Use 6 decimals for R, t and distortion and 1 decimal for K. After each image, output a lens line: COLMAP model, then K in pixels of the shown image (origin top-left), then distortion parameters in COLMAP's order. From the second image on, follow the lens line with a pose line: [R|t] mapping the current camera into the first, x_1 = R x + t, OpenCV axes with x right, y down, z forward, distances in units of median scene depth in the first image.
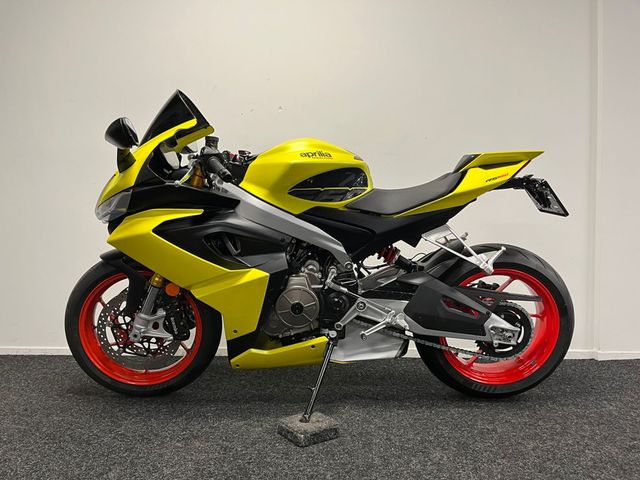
lens RADIAL K [[487.2, 0, 316.8], [0, 487.2, 238.7], [0, 0, 1]] dist [0.075649, -0.105169]
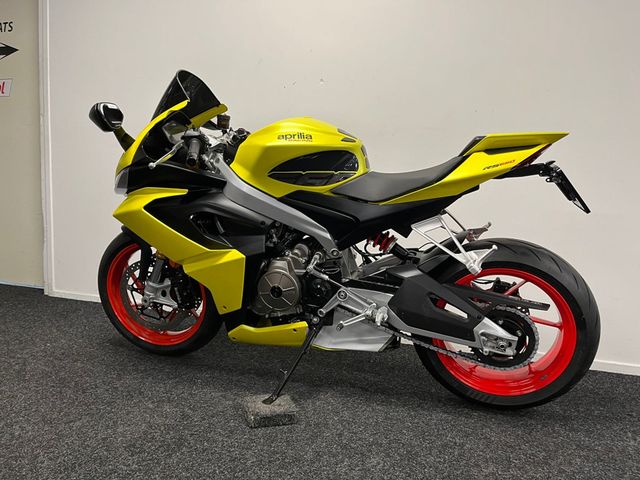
lens RADIAL K [[487.2, 0, 324.5], [0, 487.2, 240.3], [0, 0, 1]] dist [0.075649, -0.105169]
pose [[0.957743, 0.068418, -0.279371, 0.313802], [-0.045680, 0.995151, 0.087113, -0.051542], [0.283977, -0.070670, 0.956223, 0.074755]]
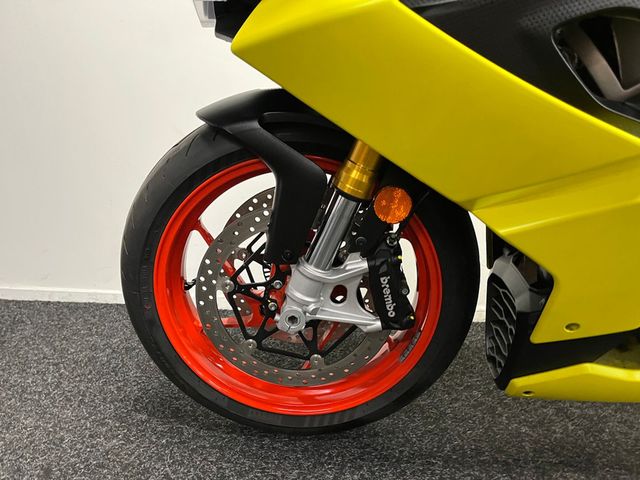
lens RADIAL K [[487.2, 0, 322.0], [0, 487.2, 238.7], [0, 0, 1]] dist [0.075649, -0.105169]
pose [[0.996069, 0.025249, -0.084911, -0.316426], [-0.009180, 0.982782, 0.184543, 0.061297], [0.088108, -0.183038, 0.979150, 0.634698]]
